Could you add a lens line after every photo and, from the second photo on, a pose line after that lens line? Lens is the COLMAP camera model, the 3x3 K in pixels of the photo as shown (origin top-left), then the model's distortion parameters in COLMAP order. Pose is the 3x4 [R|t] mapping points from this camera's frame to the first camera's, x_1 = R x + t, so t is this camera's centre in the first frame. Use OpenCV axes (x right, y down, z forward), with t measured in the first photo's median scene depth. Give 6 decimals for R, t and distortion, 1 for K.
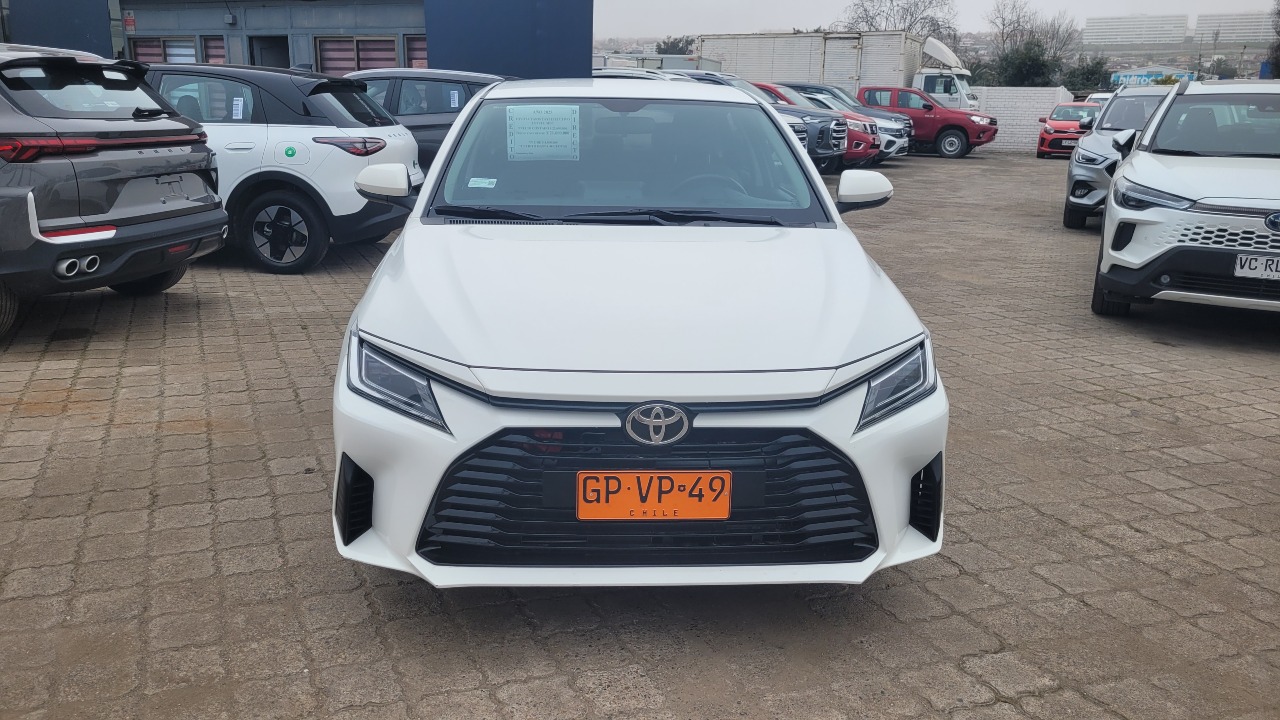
lens RADIAL K [[968.3, 0, 634.6], [0, 968.3, 356.9], [0, 0, 1]] dist [0.050186, -0.037577]
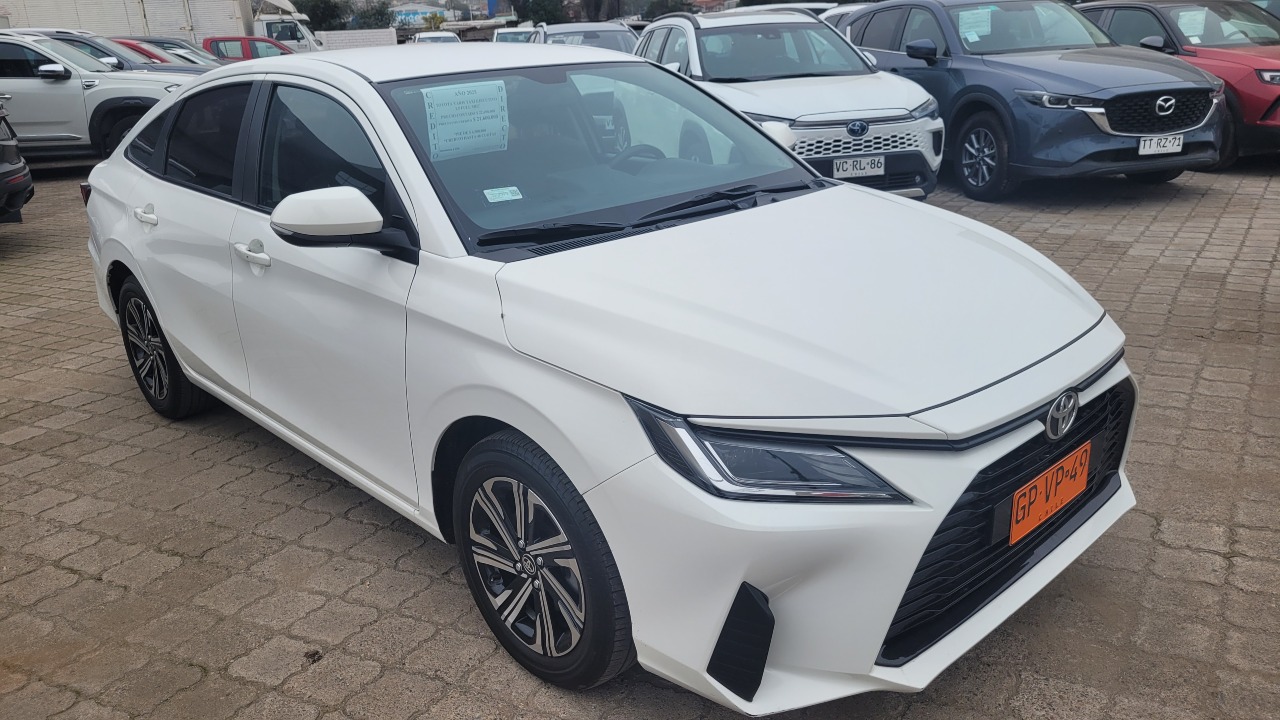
lens RADIAL K [[968.3, 0, 634.6], [0, 968.3, 356.9], [0, 0, 1]] dist [0.050186, -0.037577]
pose [[0.764620, -0.257111, 0.590974, -0.339214], [0.225920, 0.965720, 0.127848, -0.079765], [-0.603587, 0.035758, 0.796495, 0.210296]]
